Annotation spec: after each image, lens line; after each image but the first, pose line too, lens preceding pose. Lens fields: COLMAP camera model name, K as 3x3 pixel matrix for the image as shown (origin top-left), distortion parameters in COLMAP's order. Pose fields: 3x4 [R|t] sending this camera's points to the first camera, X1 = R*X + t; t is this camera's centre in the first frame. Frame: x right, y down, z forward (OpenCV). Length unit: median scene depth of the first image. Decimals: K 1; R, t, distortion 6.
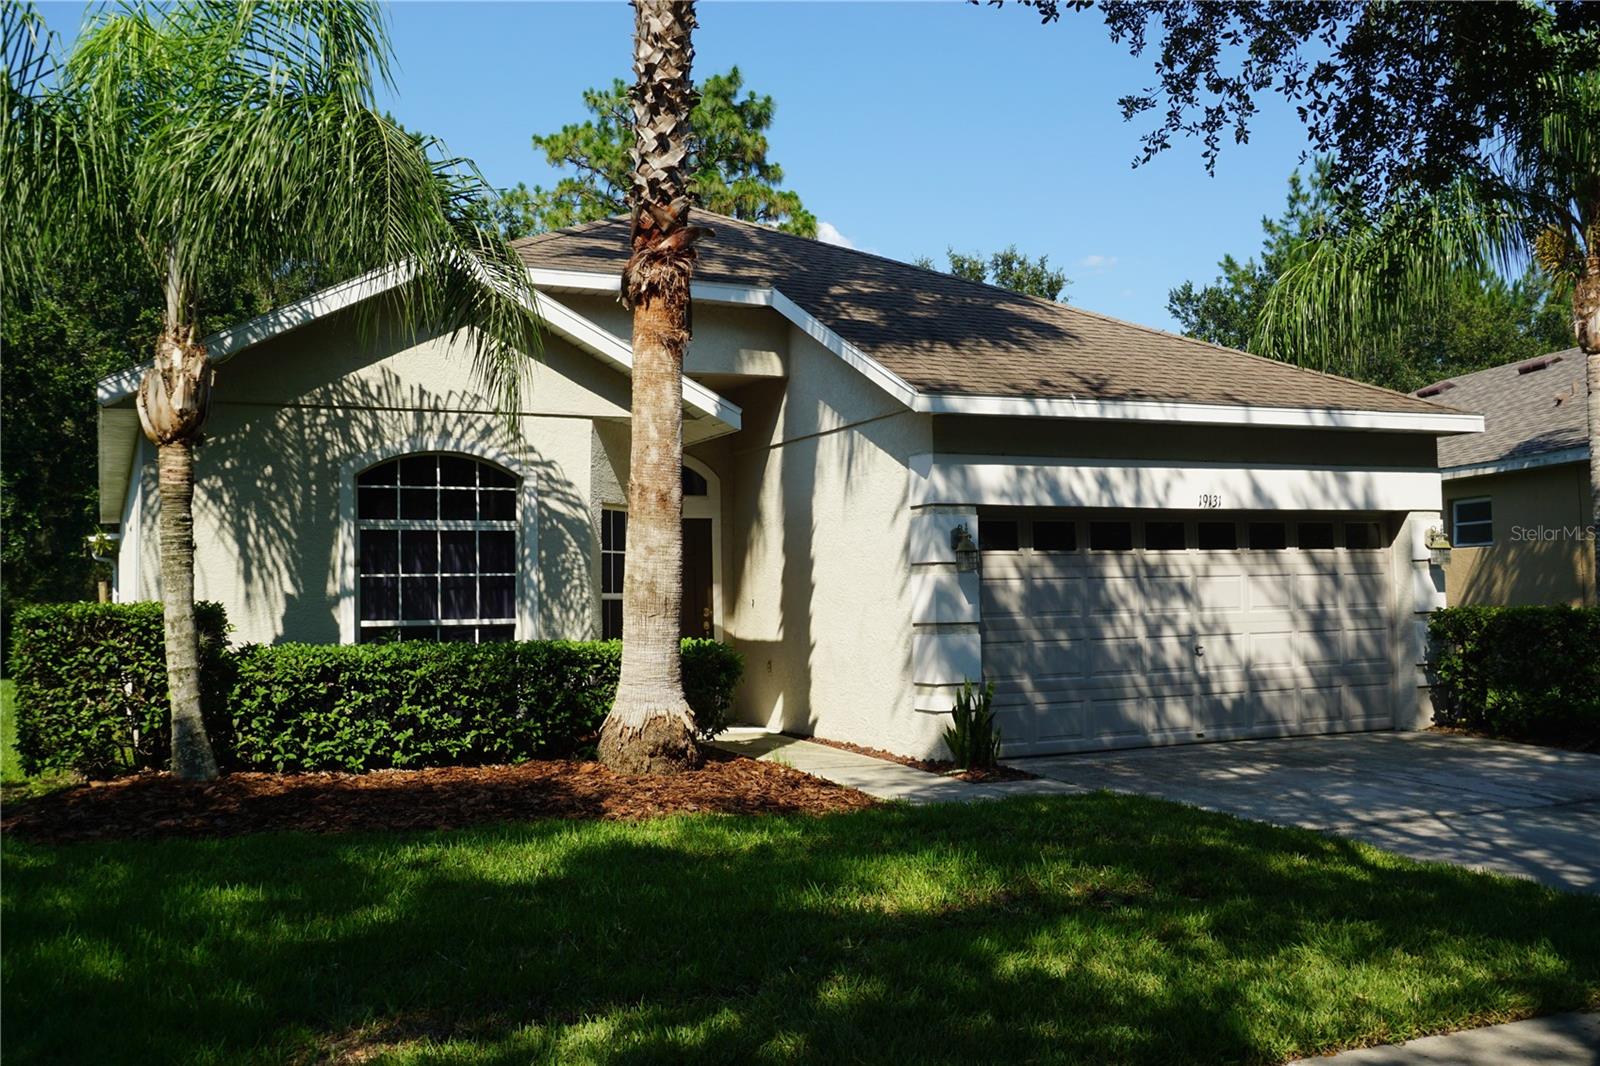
lens RADIAL K [[1472.8, 0, 800.5], [0, 1472.8, 526.0], [0, 0, 1]] dist [-0.070053, 0.000000]
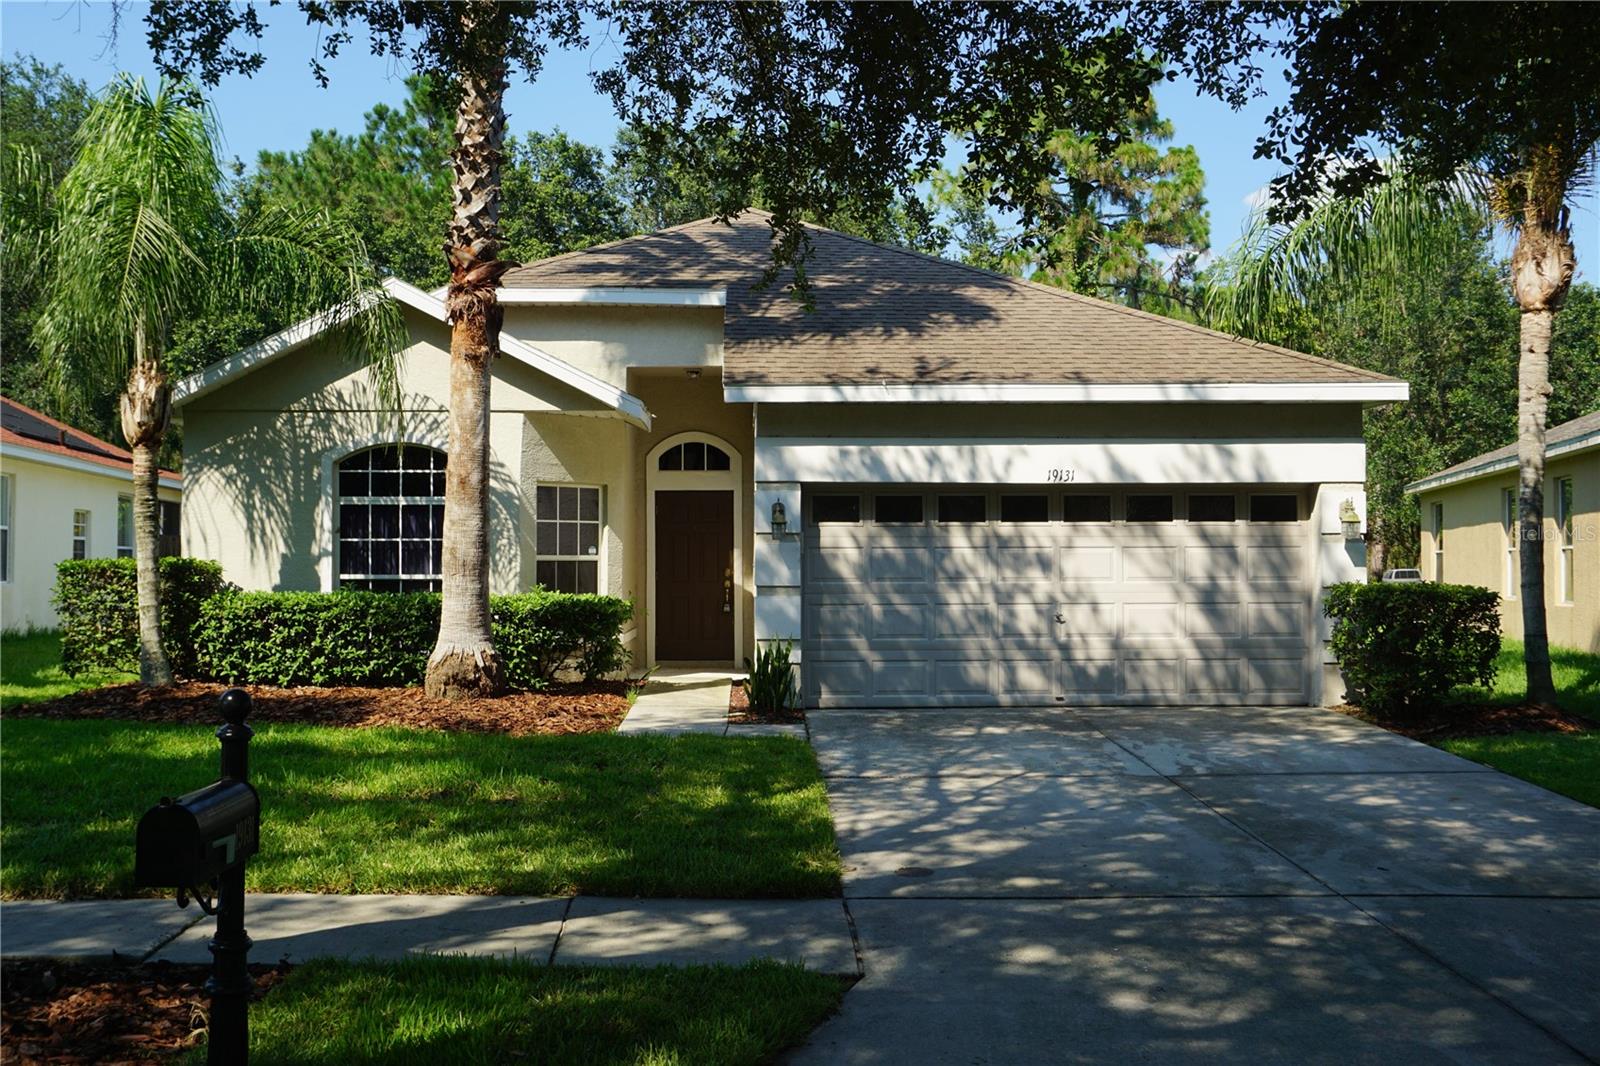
lens RADIAL K [[1472.8, 0, 794.6], [0, 1472.8, 540.5], [0, 0, 1]] dist [-0.070053, 0.000000]
pose [[0.922096, 0.010720, -0.386812, 0.556391], [0.004512, 0.999250, 0.038450, -0.013277], [0.386934, -0.037200, 0.921357, -0.042091]]
